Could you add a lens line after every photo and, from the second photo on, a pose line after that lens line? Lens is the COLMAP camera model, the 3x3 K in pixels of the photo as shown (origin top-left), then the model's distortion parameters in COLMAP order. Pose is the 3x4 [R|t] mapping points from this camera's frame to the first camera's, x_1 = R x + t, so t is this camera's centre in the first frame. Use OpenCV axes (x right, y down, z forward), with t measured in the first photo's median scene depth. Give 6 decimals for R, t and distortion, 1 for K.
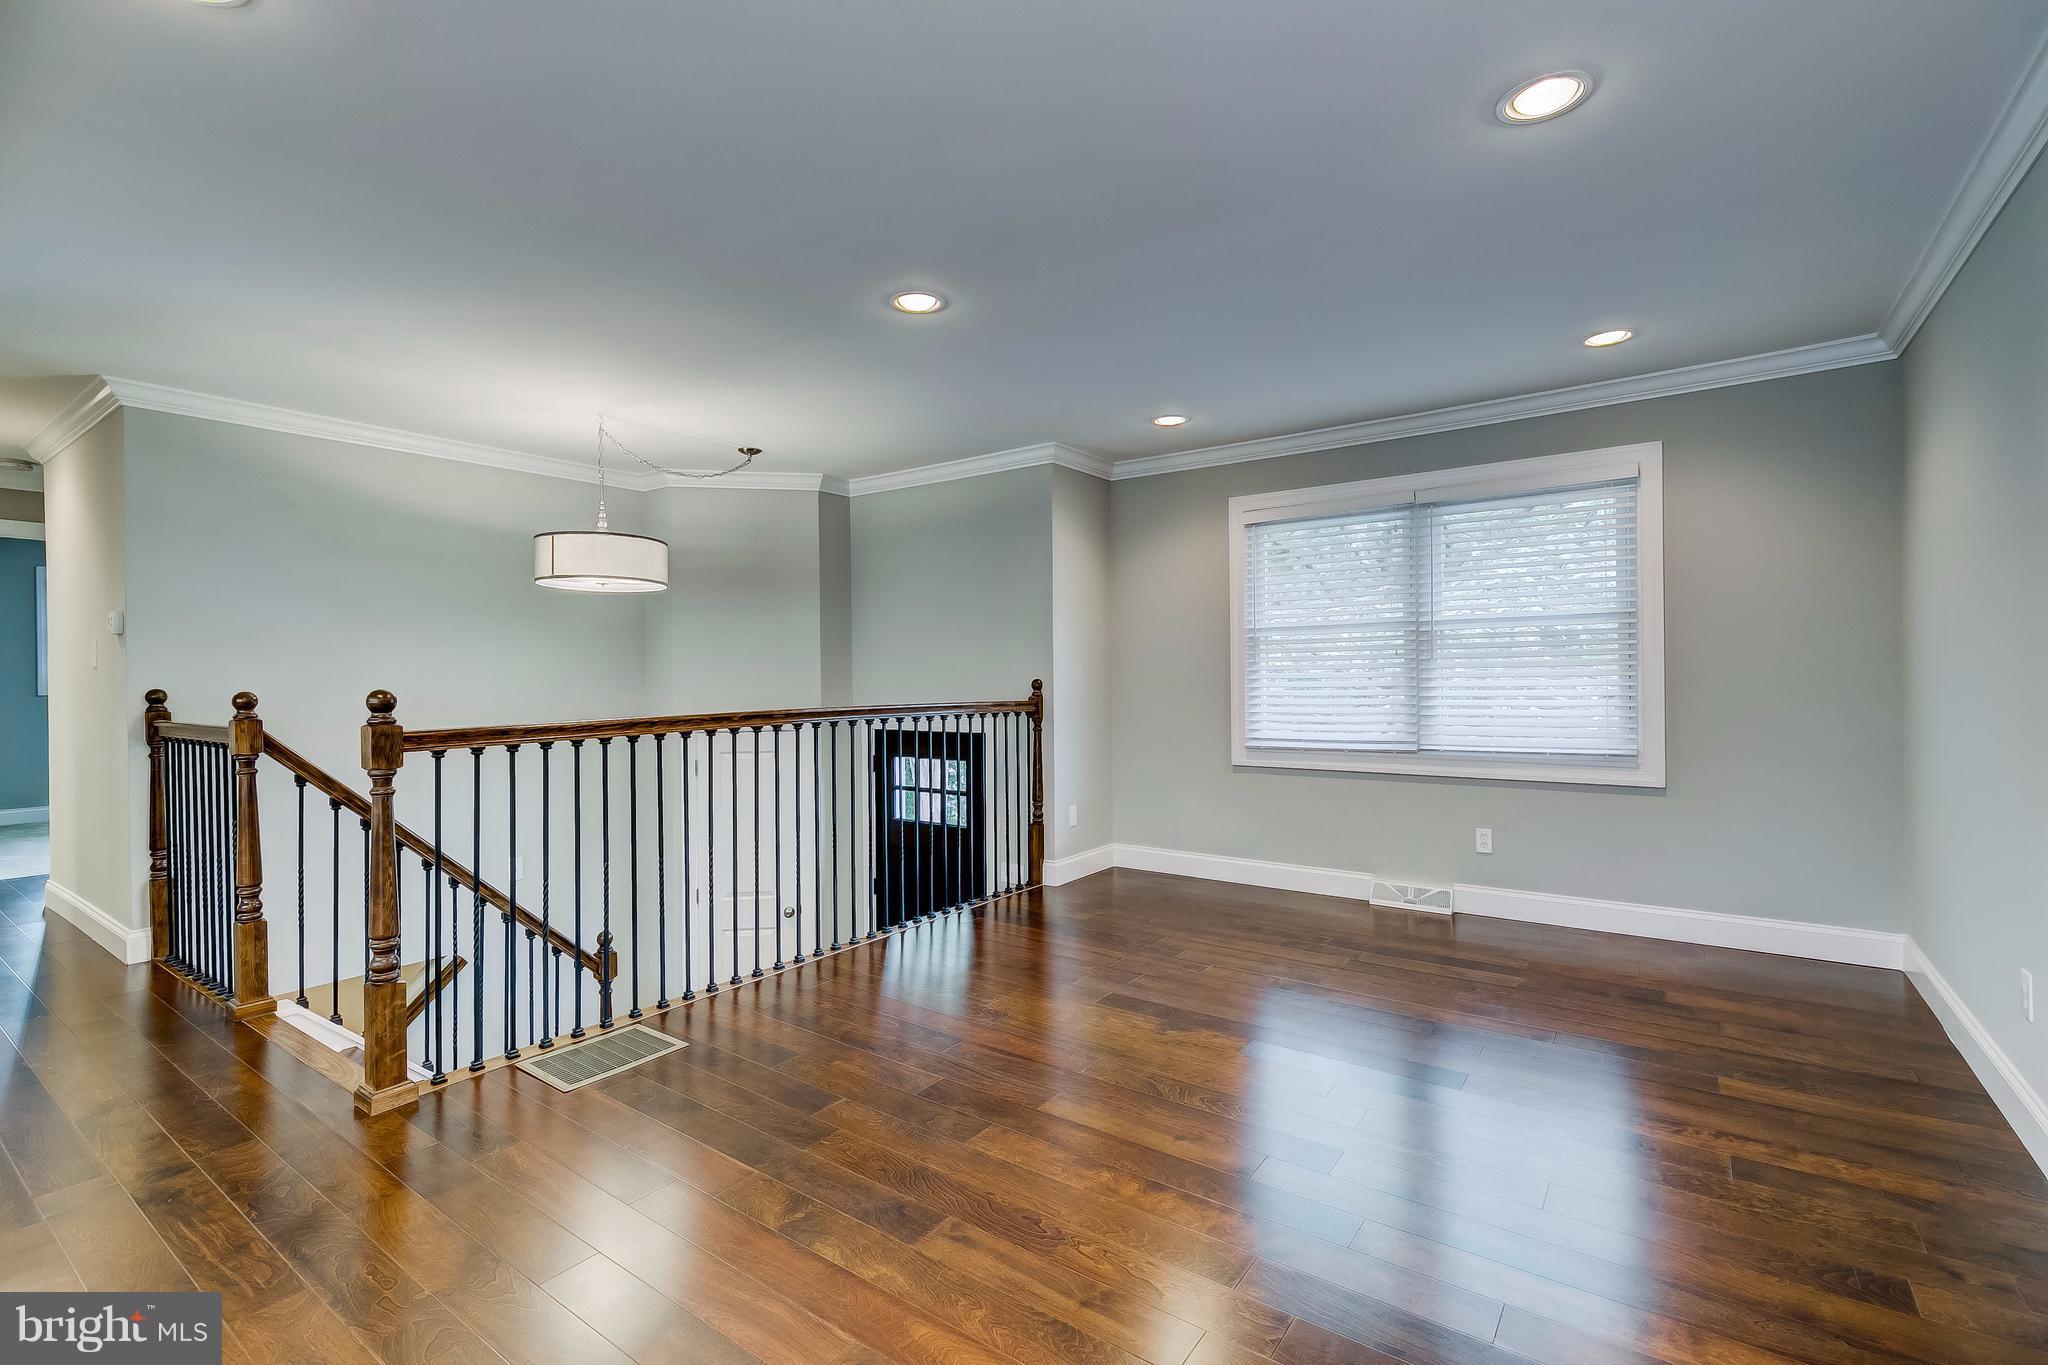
lens RADIAL K [[918.3, 0, 1019.4], [0, 918.3, 680.8], [0, 0, 1]] dist [0.003097, 0.000288]
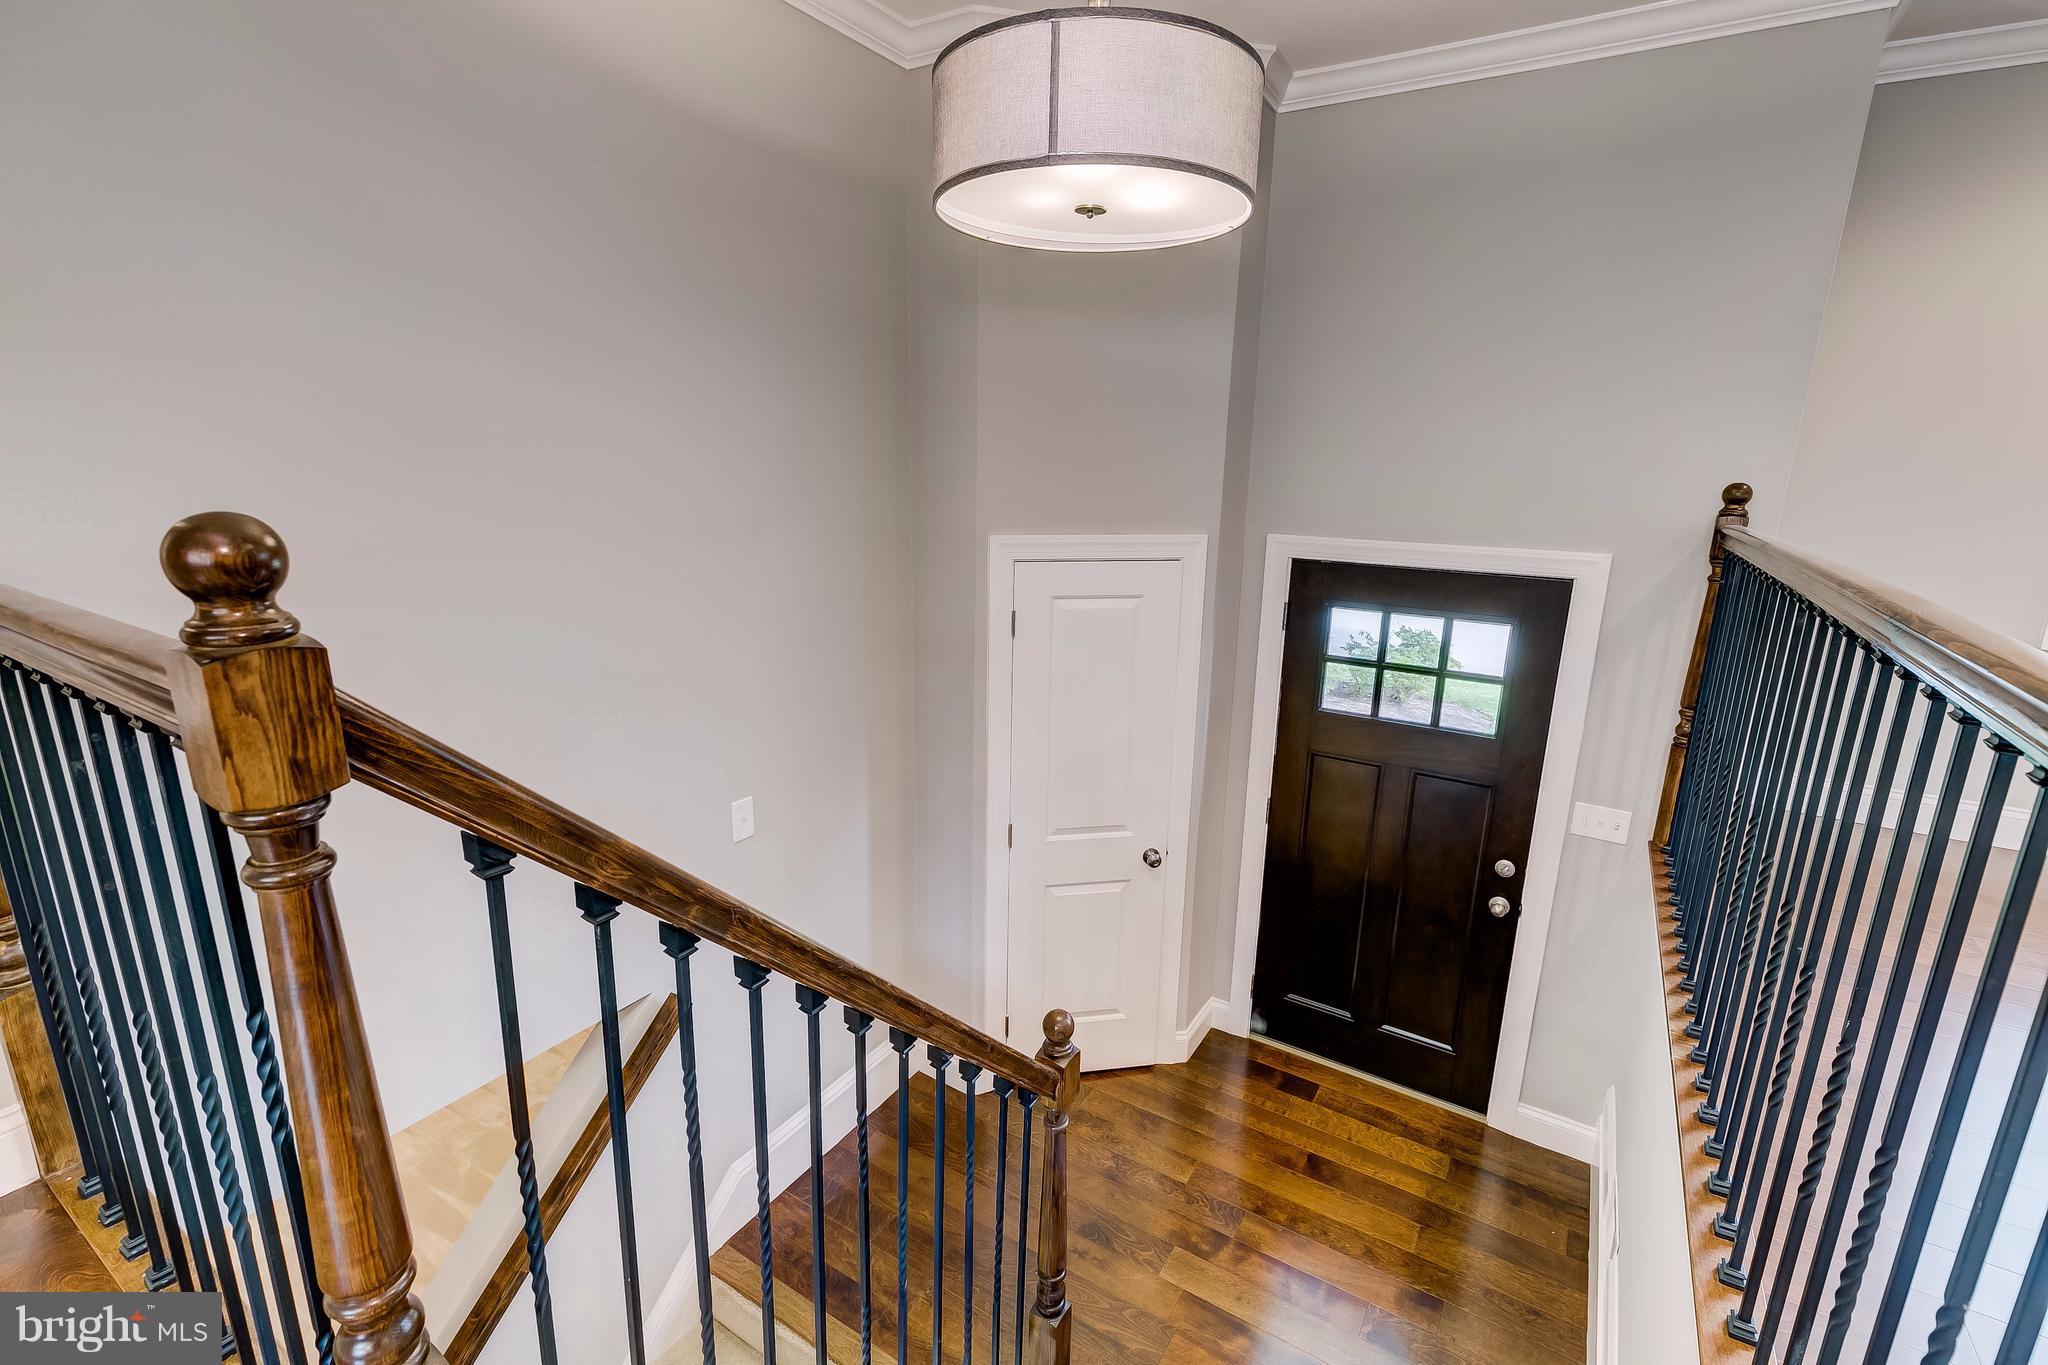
lens RADIAL K [[918.3, 0, 1021.0], [0, 918.3, 682.2], [0, 0, 1]] dist [0.003097, 0.000288]
pose [[0.997477, 0.007411, 0.070604, -0.526960], [-0.023487, 0.972979, 0.229696, -0.001628], [-0.066994, -0.230775, 0.970698, 0.607179]]
